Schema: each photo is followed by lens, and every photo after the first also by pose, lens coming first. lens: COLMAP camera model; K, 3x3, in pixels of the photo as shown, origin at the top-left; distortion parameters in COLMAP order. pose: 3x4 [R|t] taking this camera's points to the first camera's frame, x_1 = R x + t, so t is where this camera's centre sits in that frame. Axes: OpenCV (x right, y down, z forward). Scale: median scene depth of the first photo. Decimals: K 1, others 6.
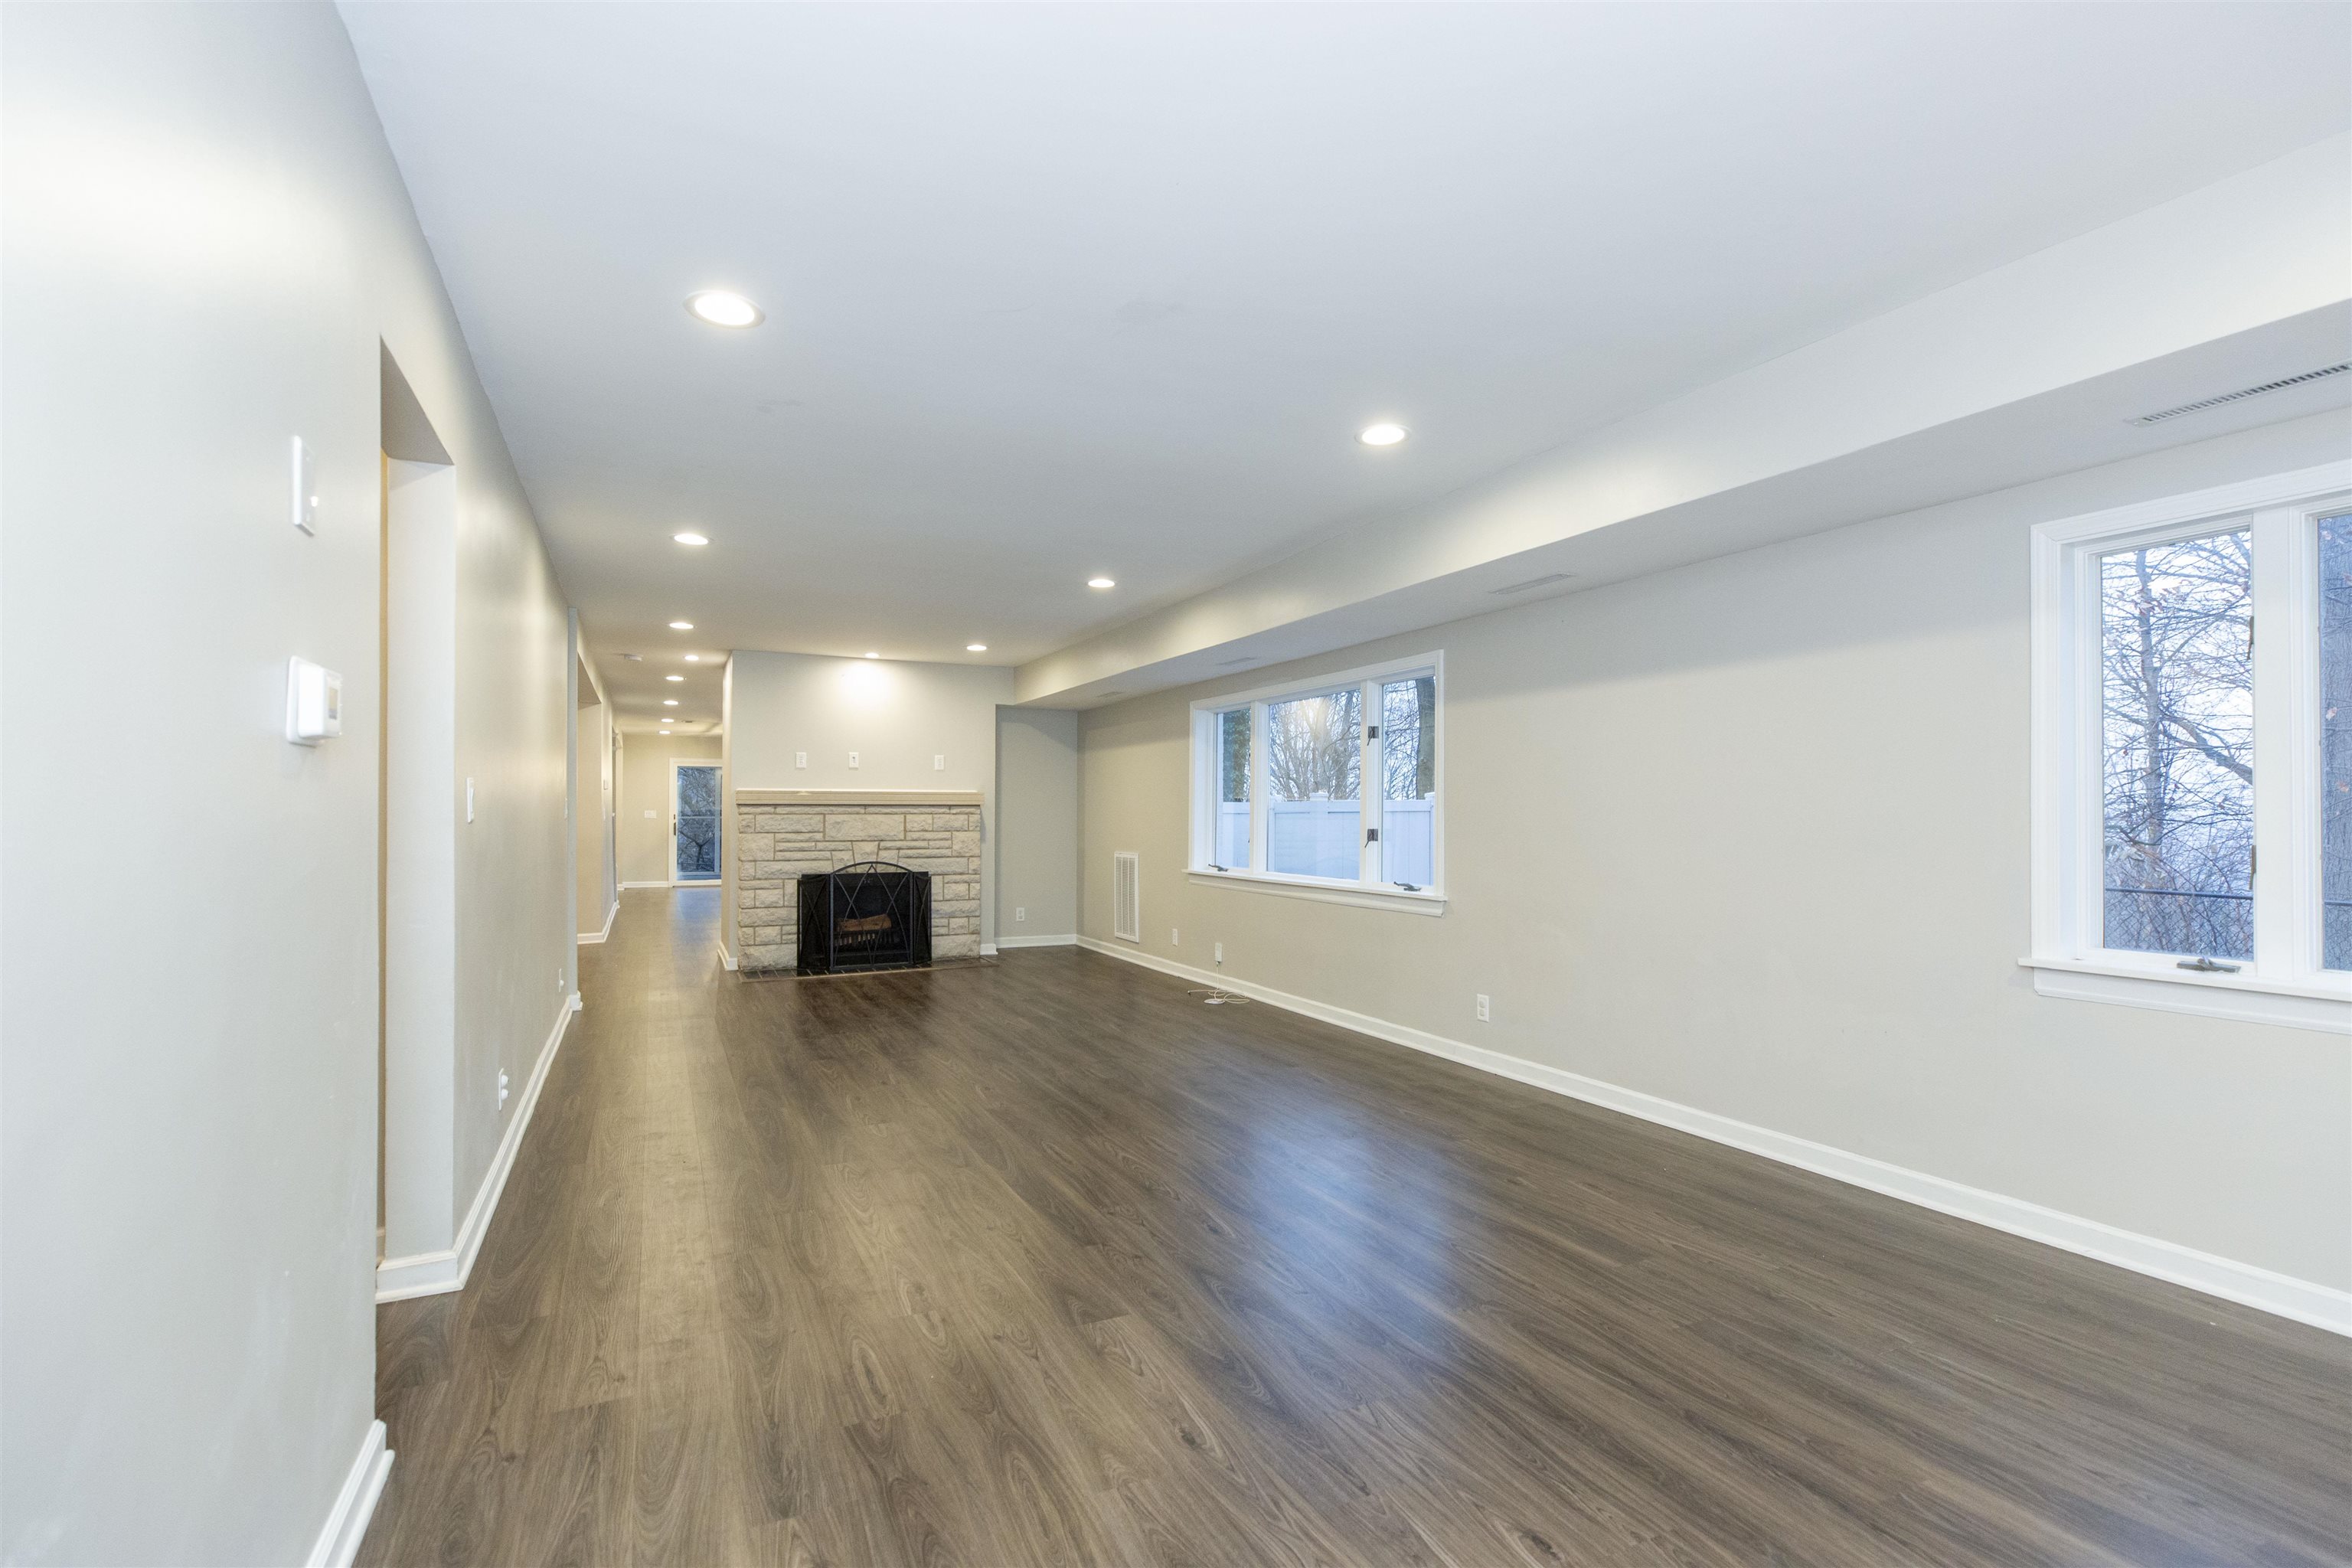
lens RADIAL K [[1062.9, 0, 1154.4], [0, 1062.9, 817.2], [0, 0, 1]] dist [0.002007, 0.000342]
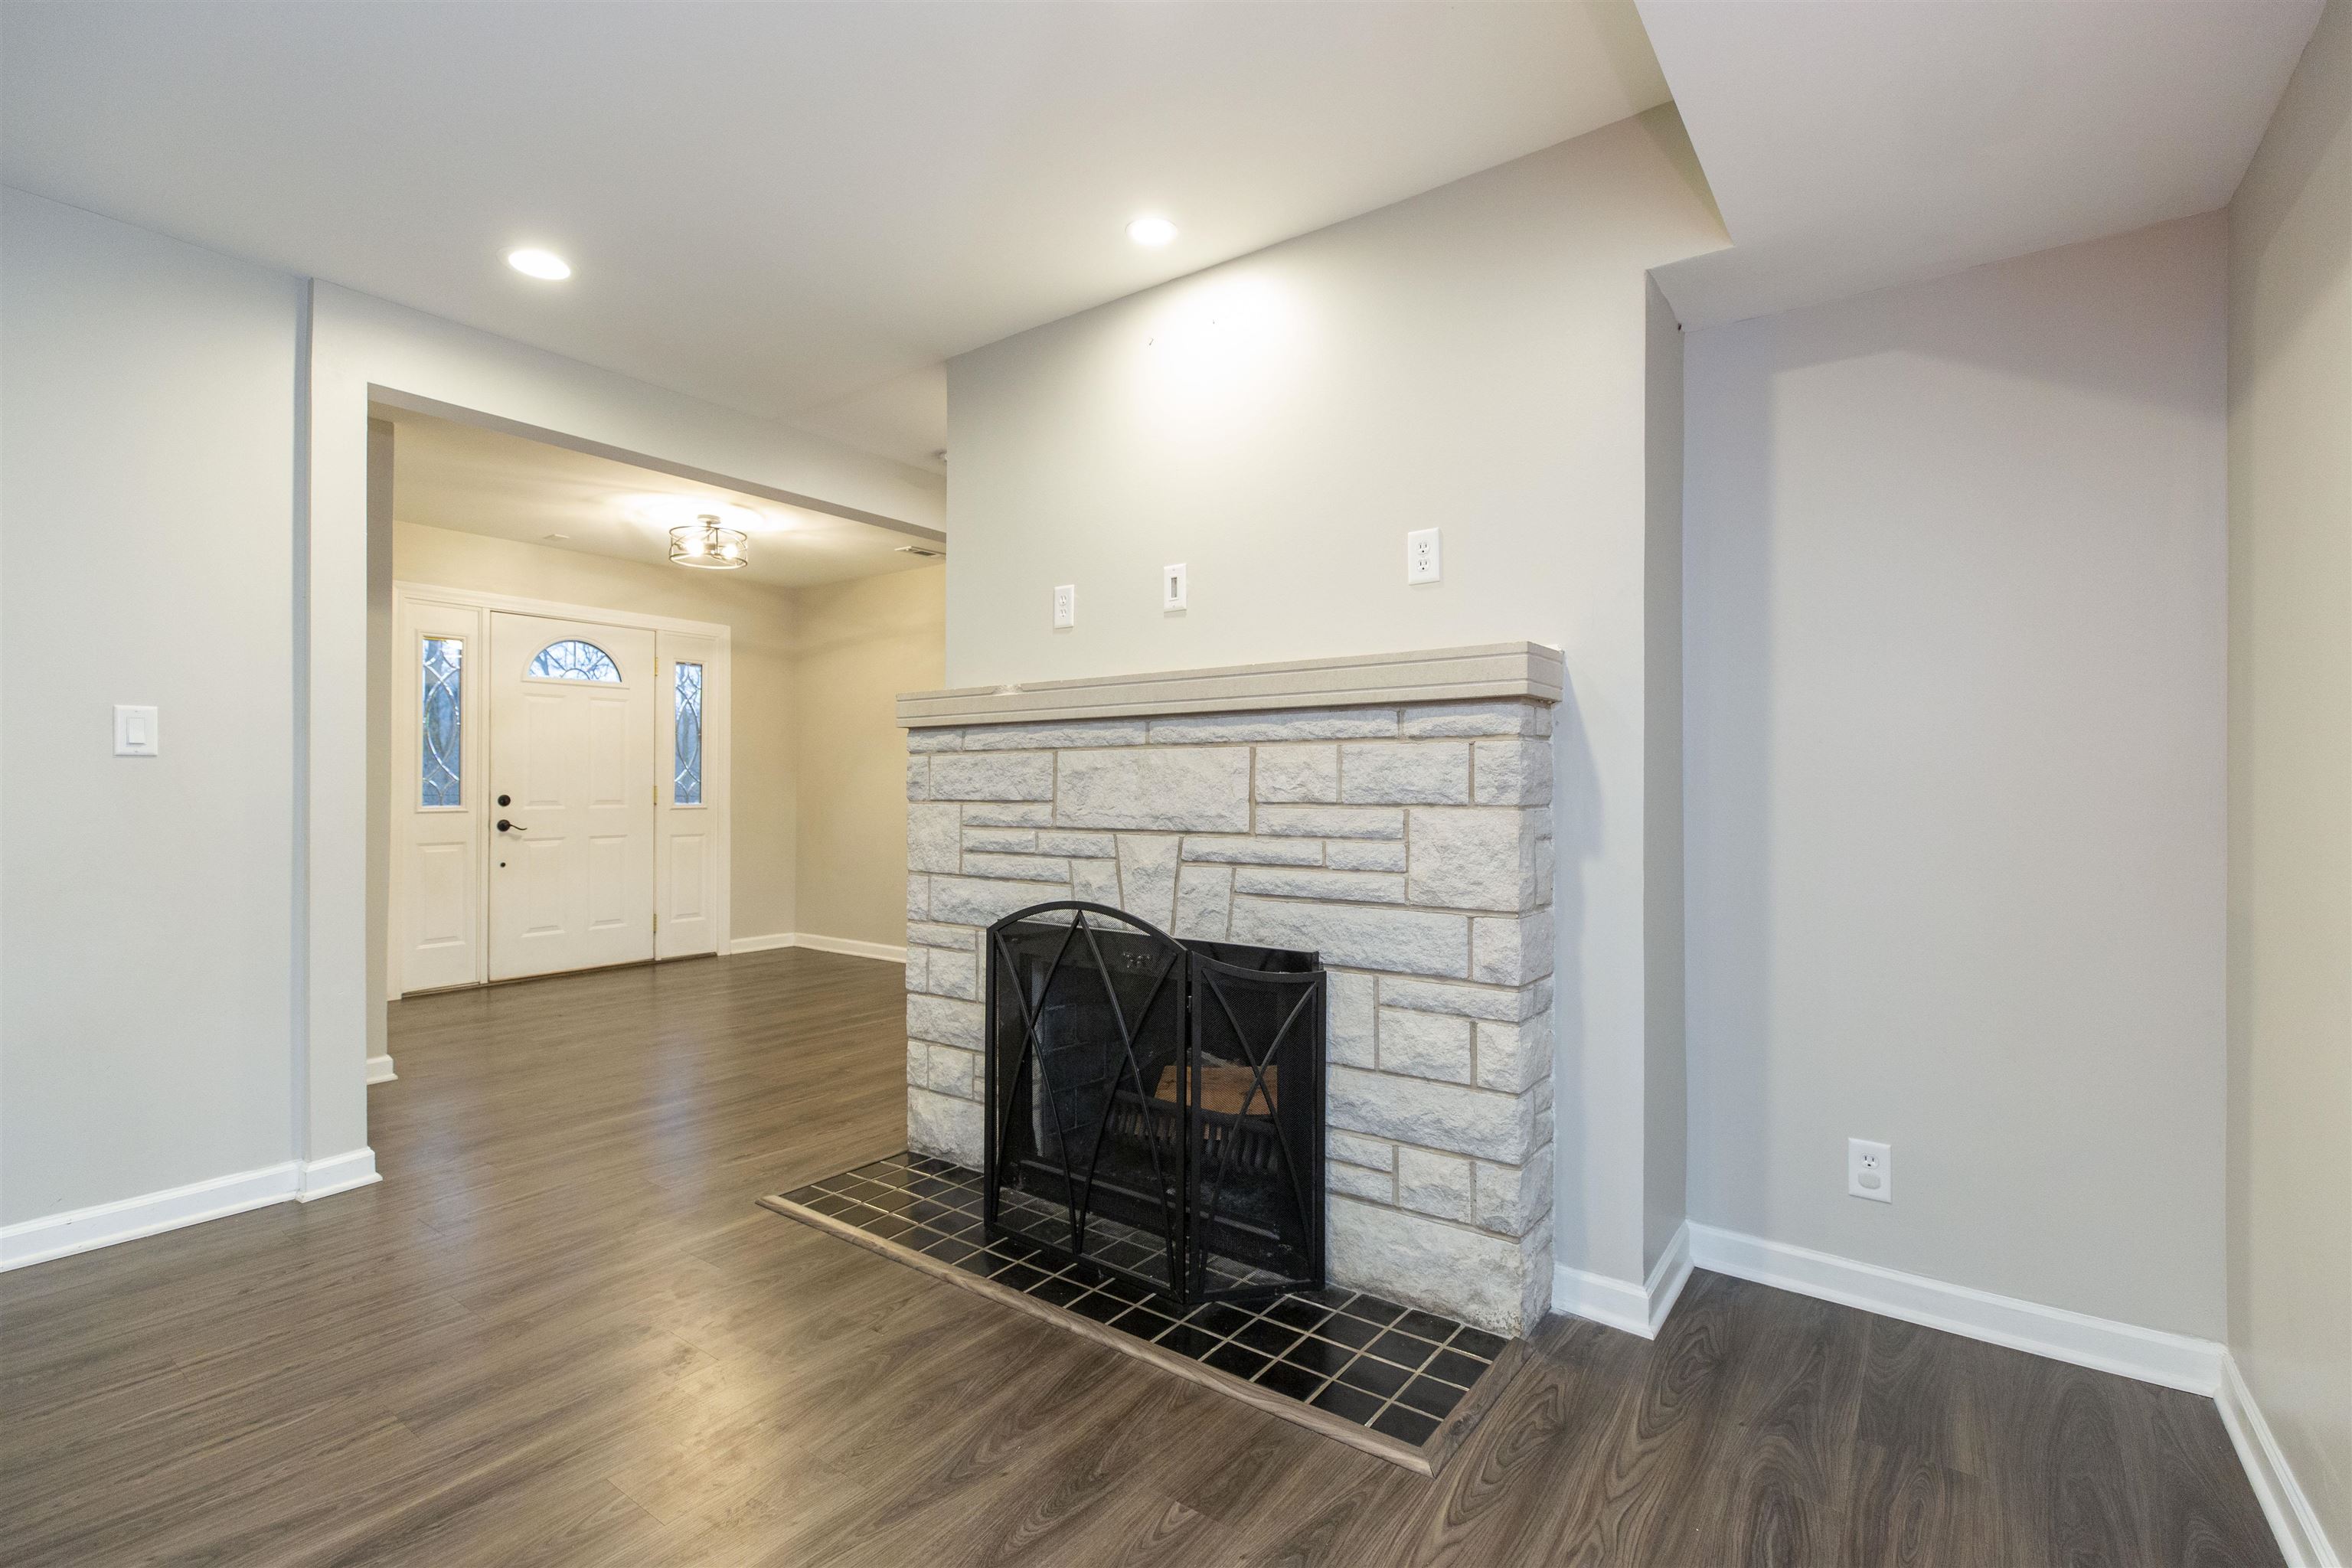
lens RADIAL K [[1062.9, 0, 1176.4], [0, 1062.9, 783.2], [0, 0, 1]] dist [0.002007, 0.000342]
pose [[0.473108, -0.003628, -0.880997, 0.009311], [-0.006192, 0.999953, -0.007443, 0.010324], [0.880983, 0.008977, 0.473063, 0.863290]]
